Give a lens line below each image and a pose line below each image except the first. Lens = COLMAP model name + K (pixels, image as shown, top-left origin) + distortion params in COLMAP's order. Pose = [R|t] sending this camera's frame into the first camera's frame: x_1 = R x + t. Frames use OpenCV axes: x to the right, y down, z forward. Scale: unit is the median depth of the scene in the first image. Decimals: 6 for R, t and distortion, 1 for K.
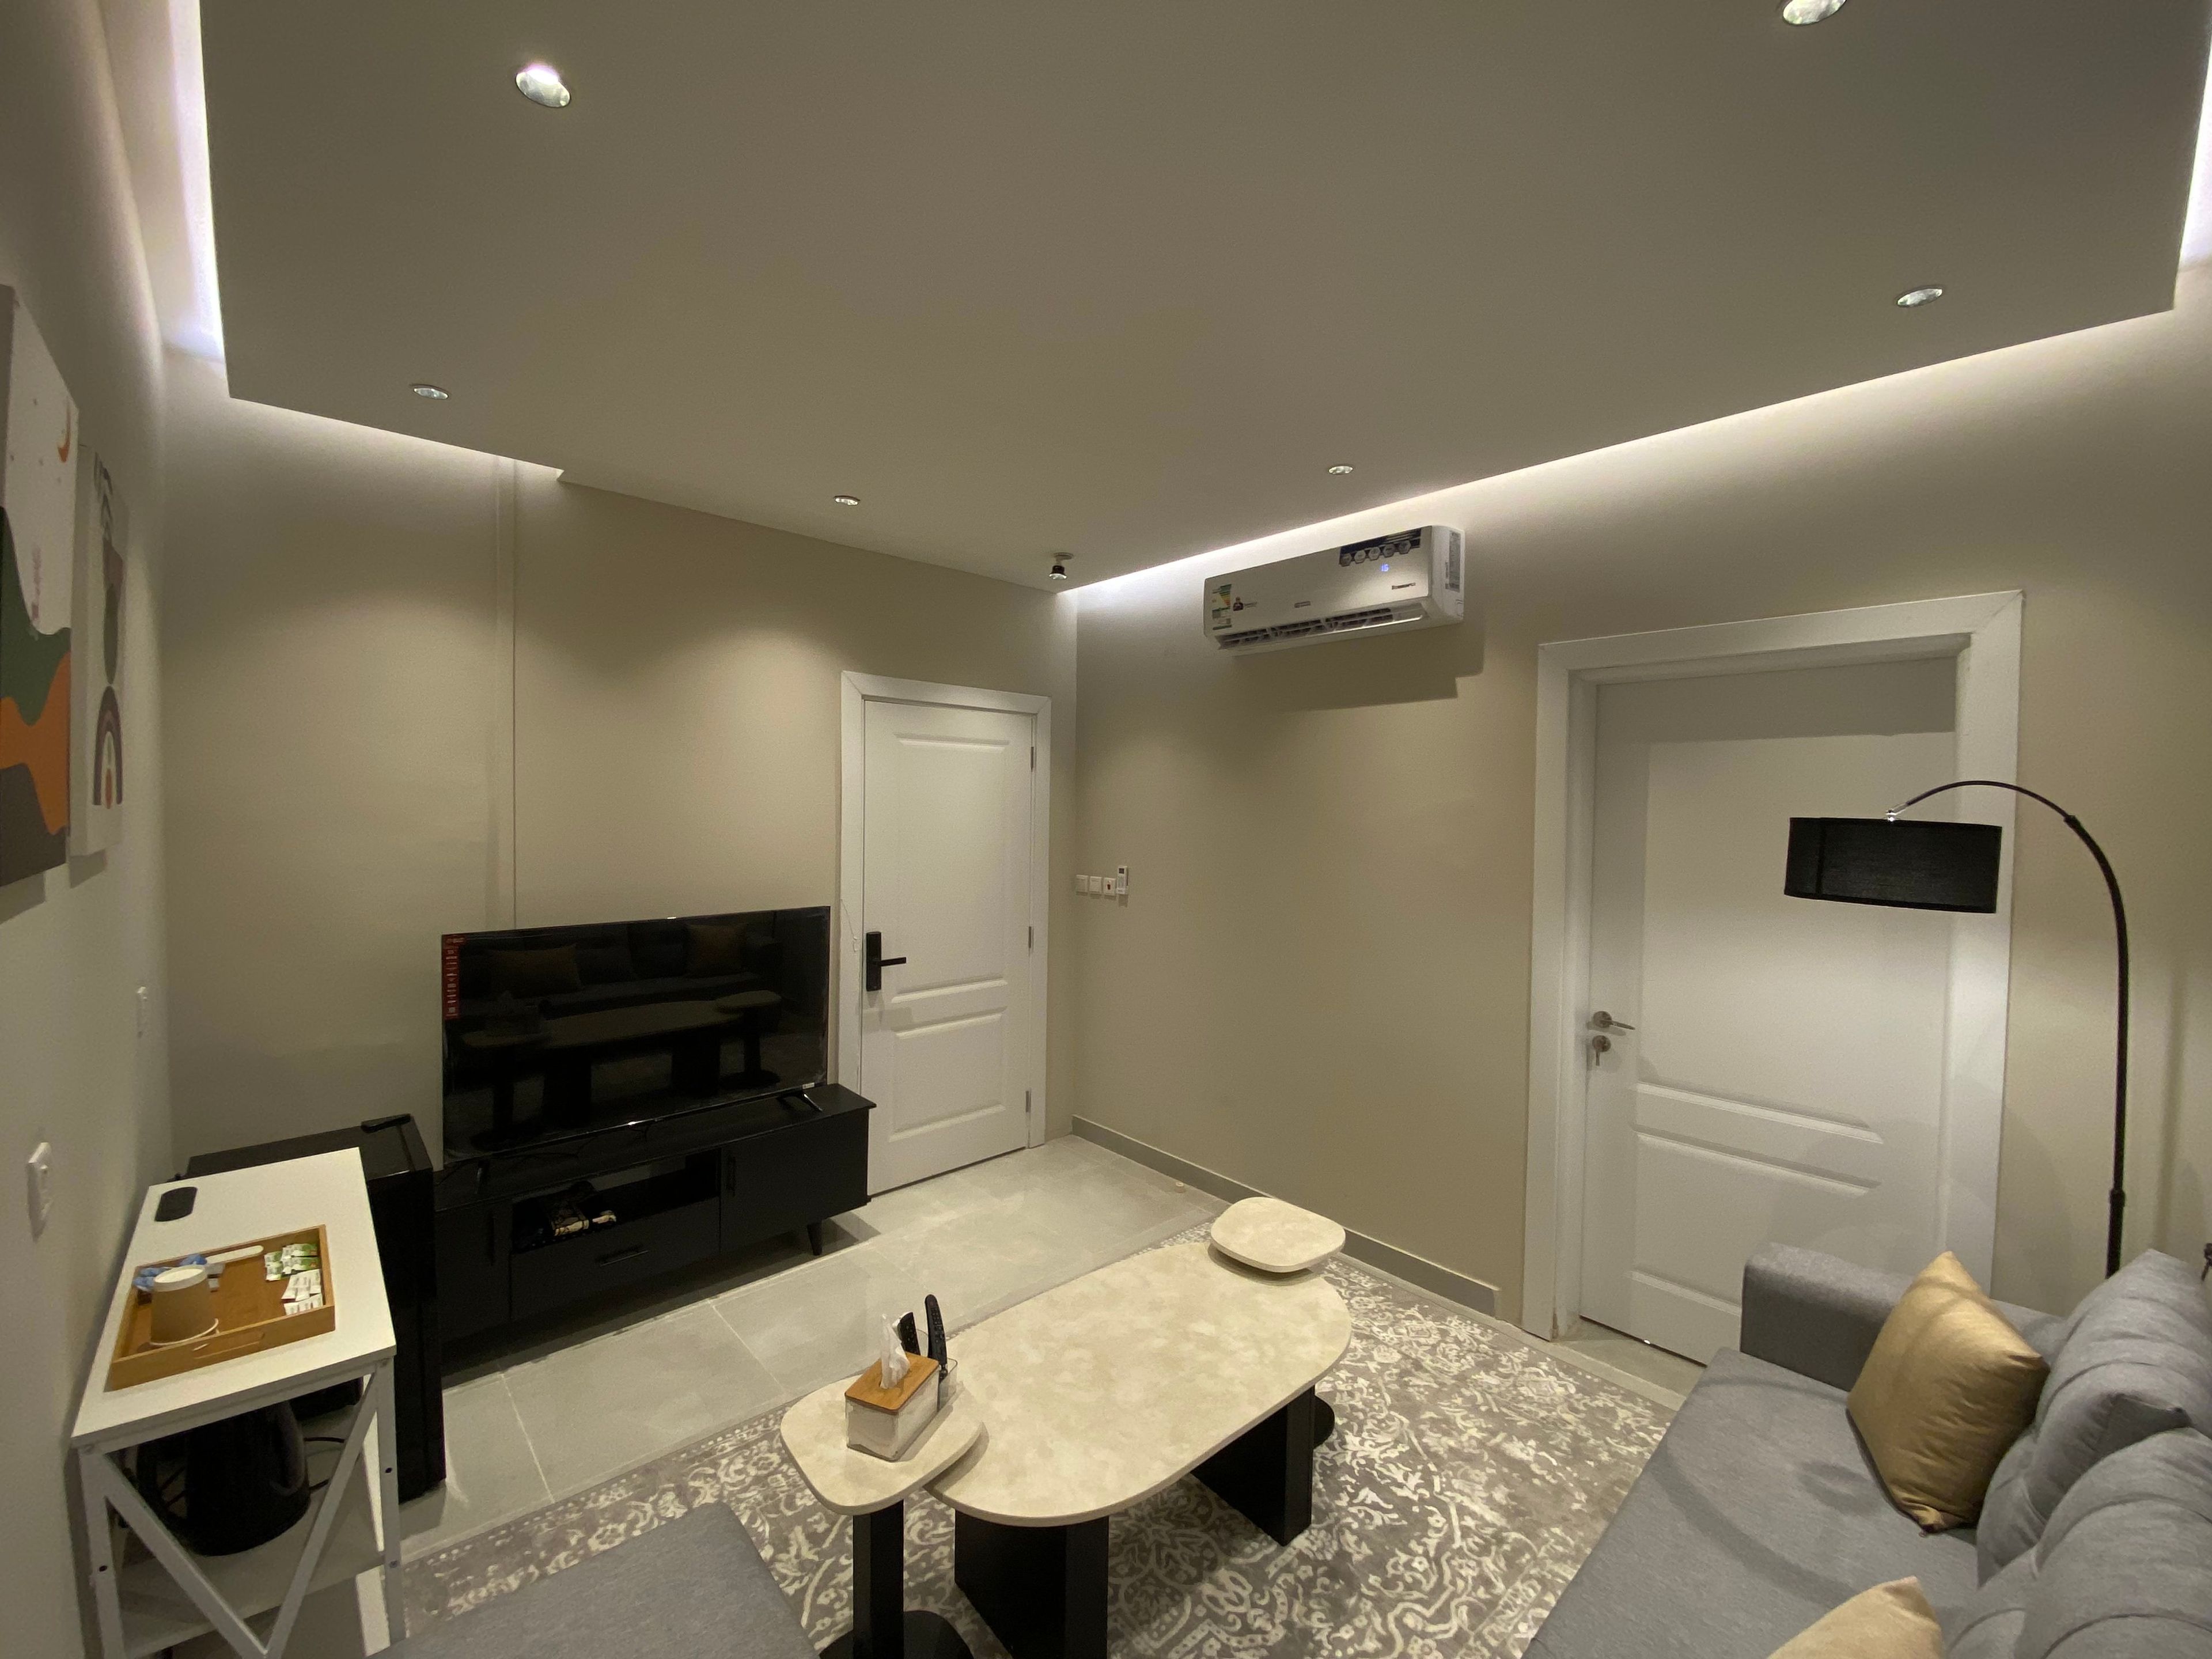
lens RADIAL K [[907.3, 0, 1106.0], [0, 907.3, 829.5], [0, 0, 1]] dist [0.001523, 0.000102]
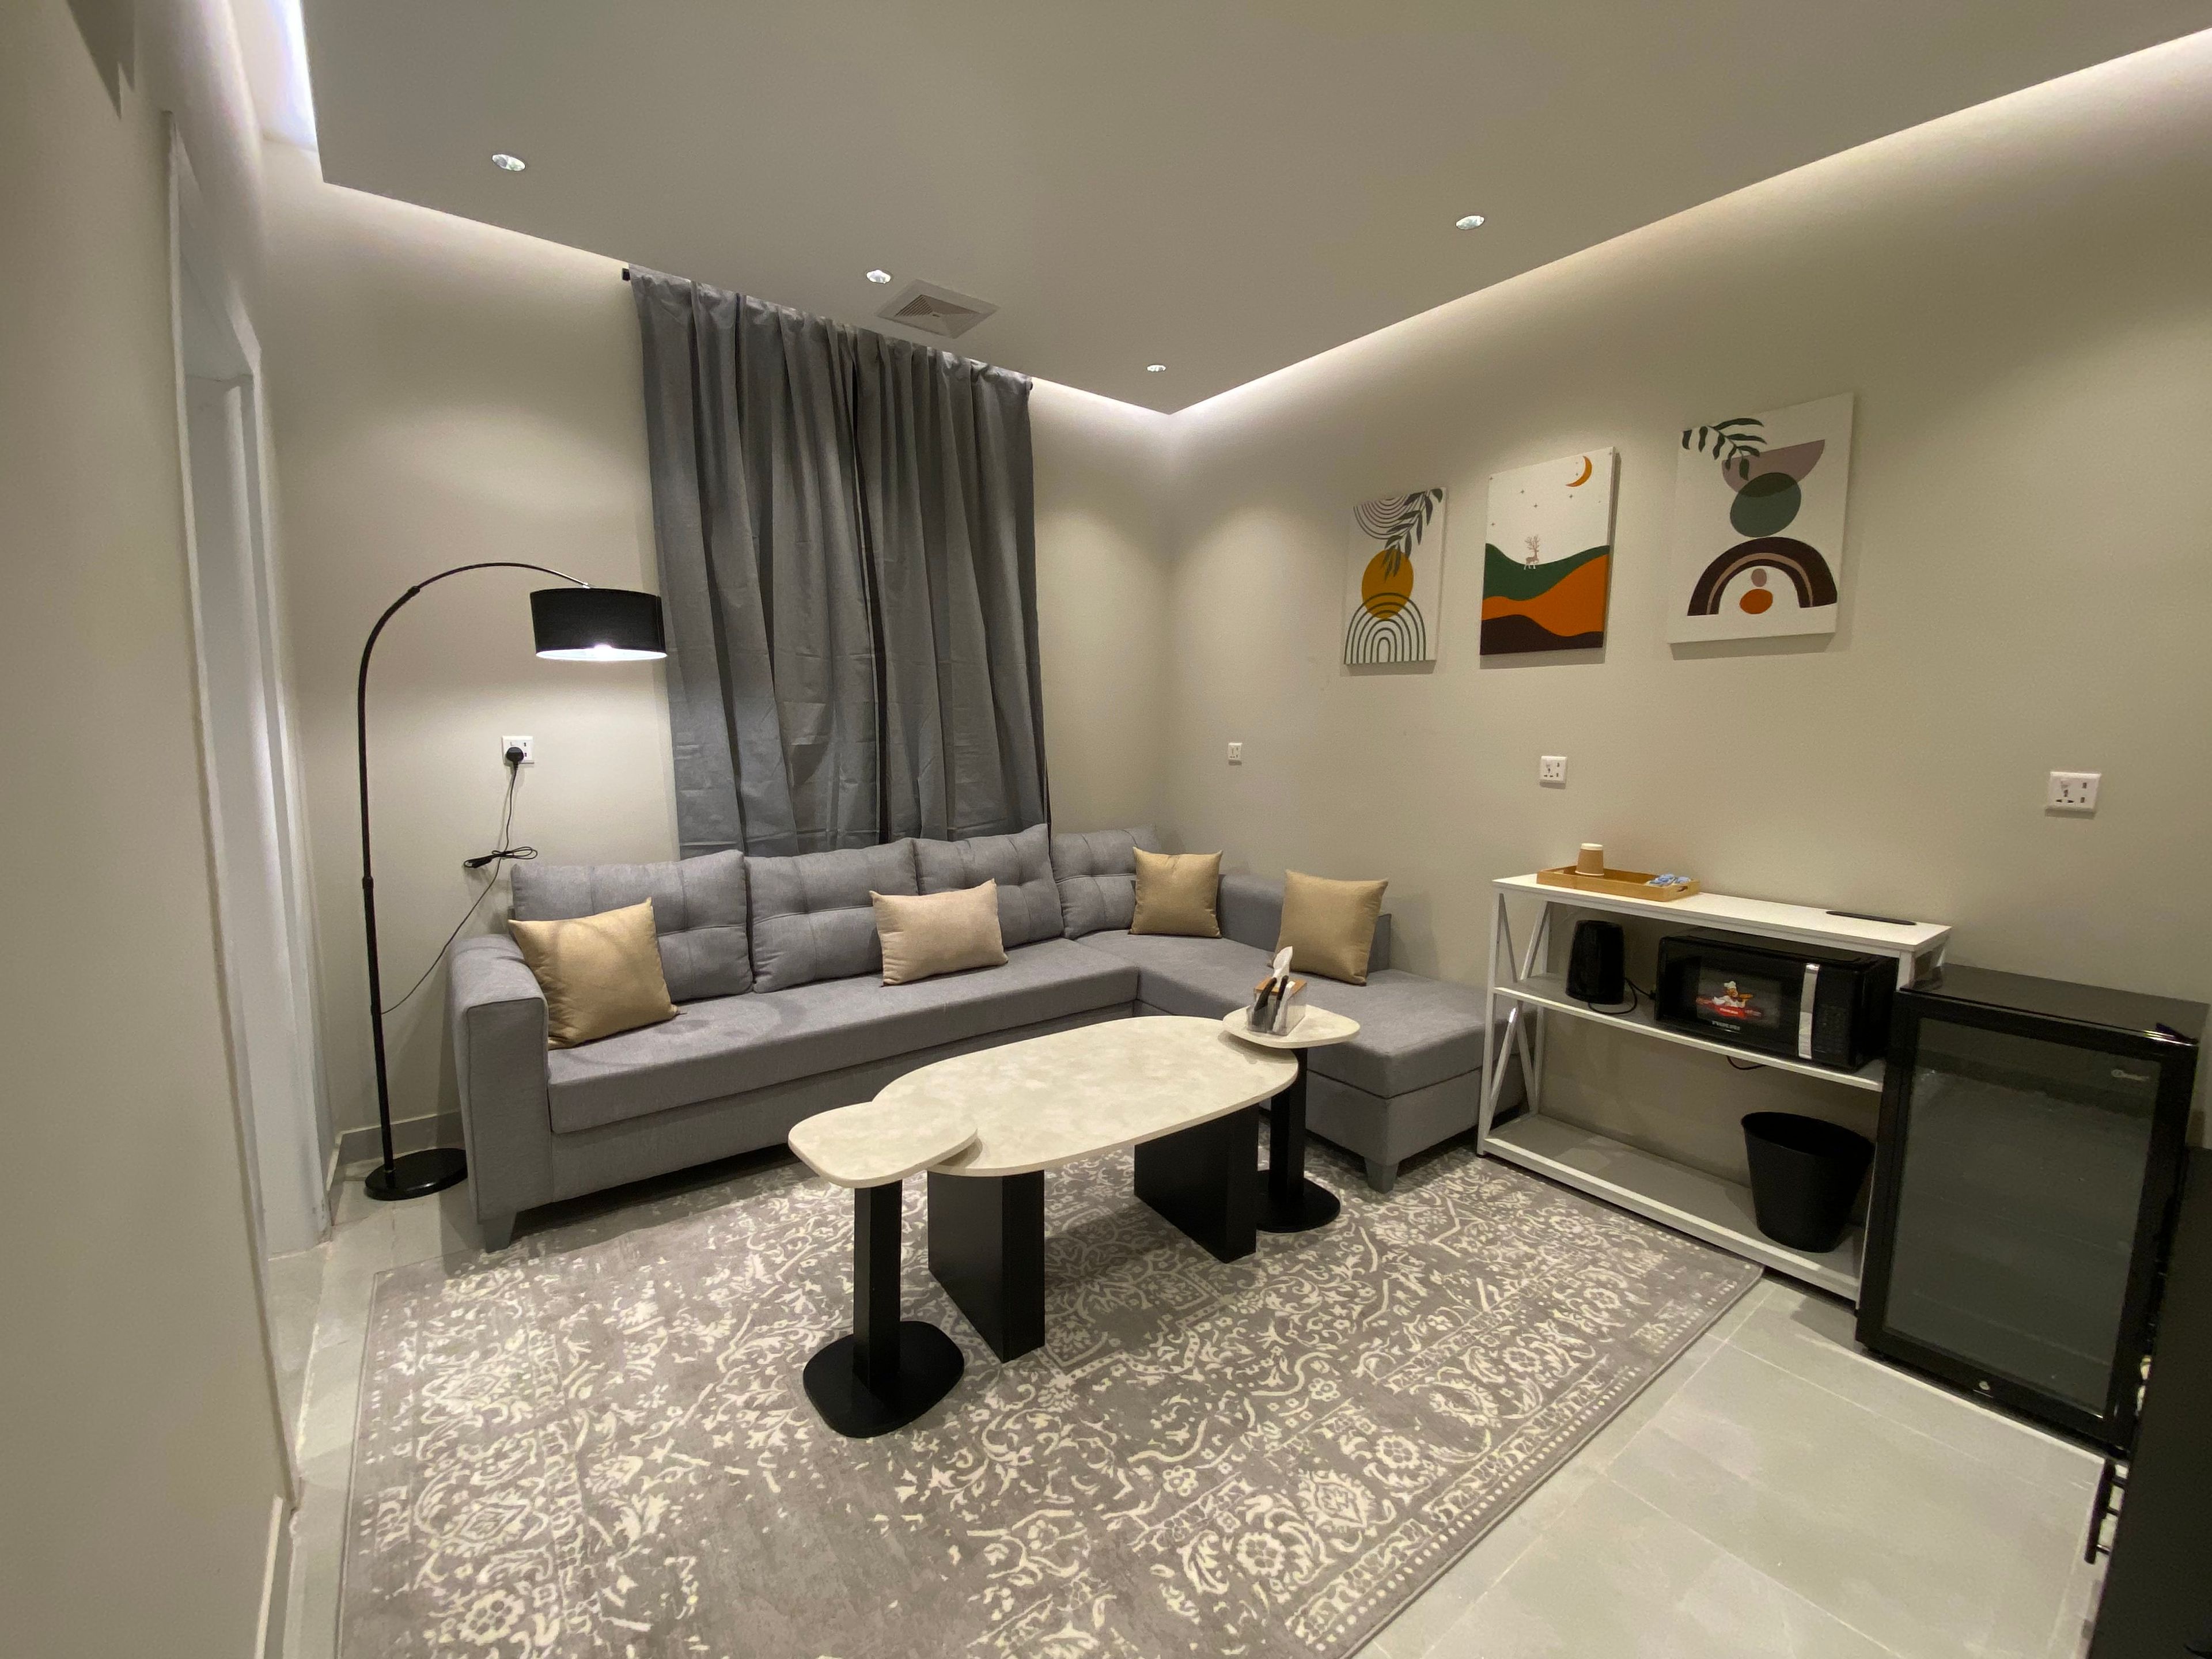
lens RADIAL K [[907.3, 0, 1106.0], [0, 907.3, 829.5], [0, 0, 1]] dist [0.001523, 0.000102]
pose [[-0.995779, -0.034996, 0.084855, -0.051280], [-0.022985, 0.990082, 0.138599, 0.114729], [-0.088864, 0.136063, -0.986707, 1.991704]]
